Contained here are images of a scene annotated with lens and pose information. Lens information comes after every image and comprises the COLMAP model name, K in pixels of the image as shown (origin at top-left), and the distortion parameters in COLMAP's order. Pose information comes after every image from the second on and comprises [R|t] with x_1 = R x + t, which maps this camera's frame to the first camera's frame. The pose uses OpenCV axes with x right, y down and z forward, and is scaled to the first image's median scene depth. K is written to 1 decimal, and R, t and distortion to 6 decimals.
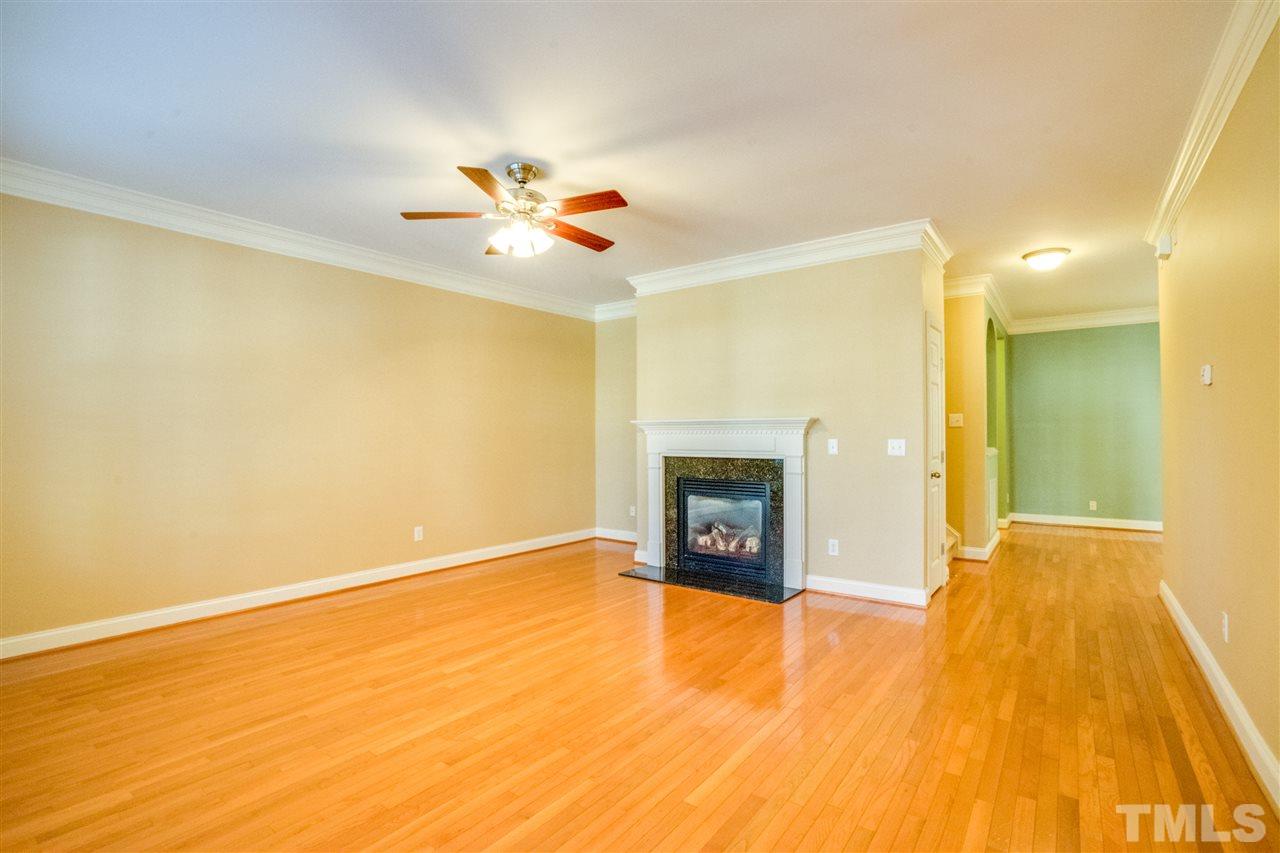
lens RADIAL K [[587.9, 0, 635.6], [0, 587.9, 428.4], [0, 0, 1]] dist [-0.057559, 0.020795]
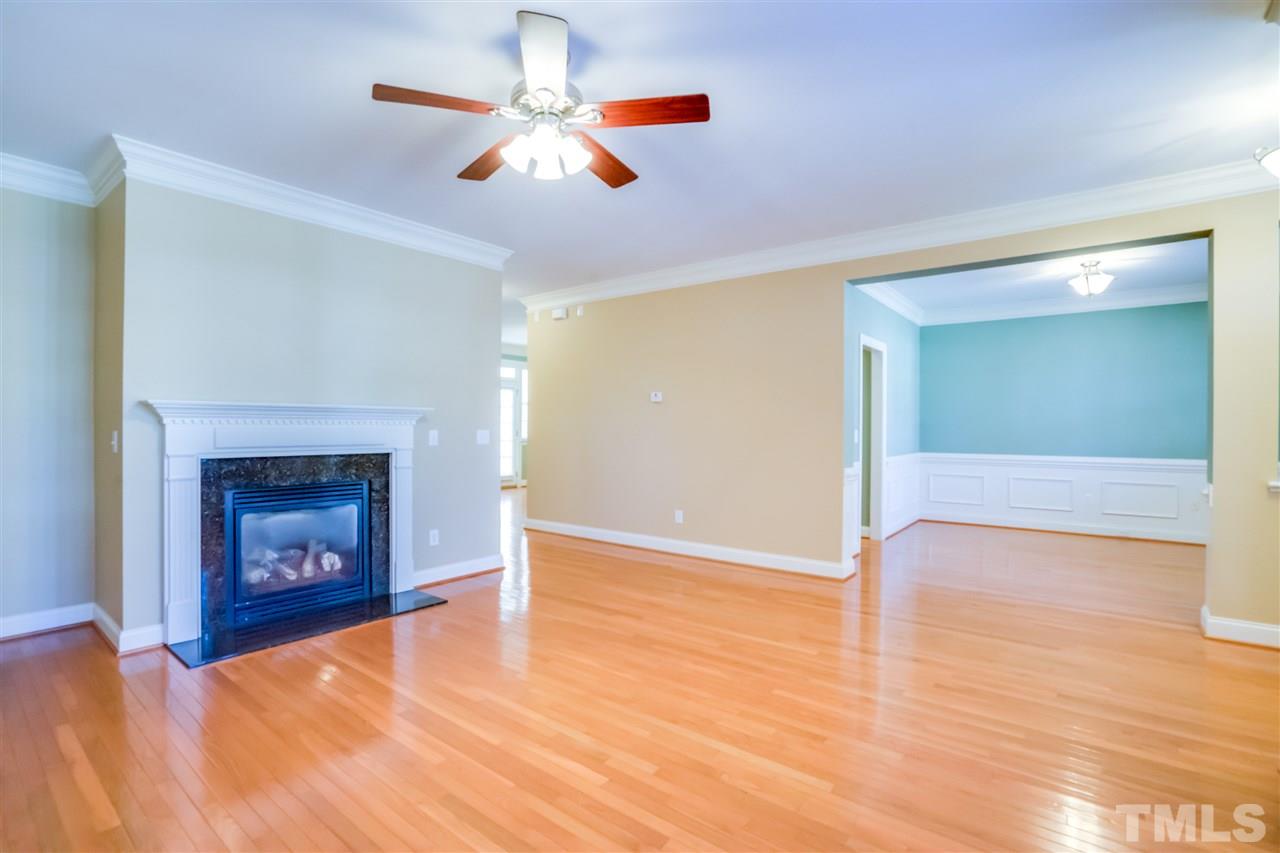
lens RADIAL K [[587.9, 0, 635.6], [0, 587.9, 428.4], [0, 0, 1]] dist [-0.057559, 0.020795]
pose [[0.009699, -0.002792, 0.999949, -0.610753], [-0.017485, 0.999843, 0.002961, 0.005672], [-0.999800, -0.017513, 0.009649, 0.590474]]
